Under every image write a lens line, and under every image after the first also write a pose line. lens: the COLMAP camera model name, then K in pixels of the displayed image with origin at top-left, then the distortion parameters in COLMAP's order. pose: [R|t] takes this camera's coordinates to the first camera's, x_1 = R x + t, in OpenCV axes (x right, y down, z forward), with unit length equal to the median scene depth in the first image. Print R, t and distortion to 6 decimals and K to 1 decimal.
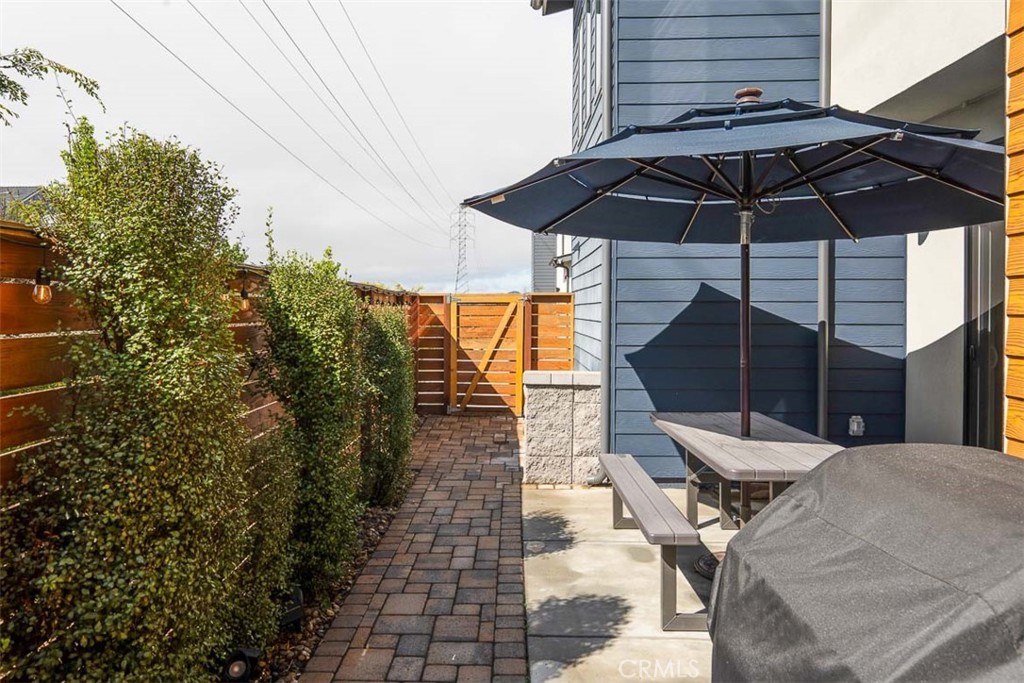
lens RADIAL K [[739.6, 0, 516.0], [0, 739.6, 340.8], [0, 0, 1]] dist [-0.001477, -0.001518]
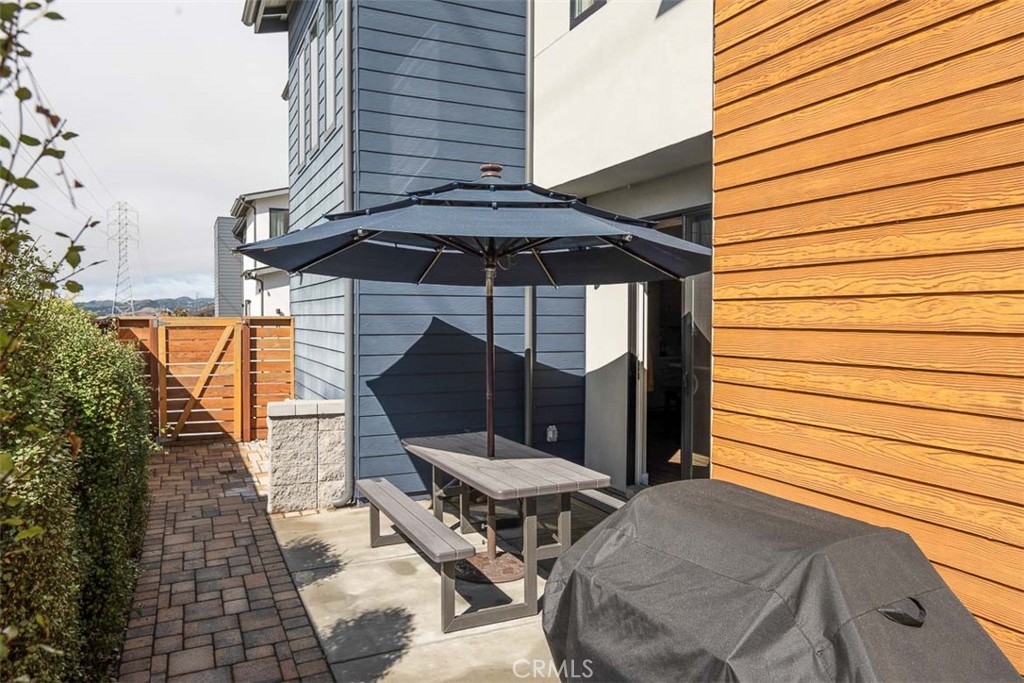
lens RADIAL K [[739.6, 0, 516.0], [0, 739.6, 340.8], [0, 0, 1]] dist [-0.001477, -0.001518]
pose [[0.872176, -0.017898, 0.488864, -0.198017], [0.003481, 0.999532, 0.030384, -0.079186], [-0.489180, -0.024798, 0.871830, -0.049022]]
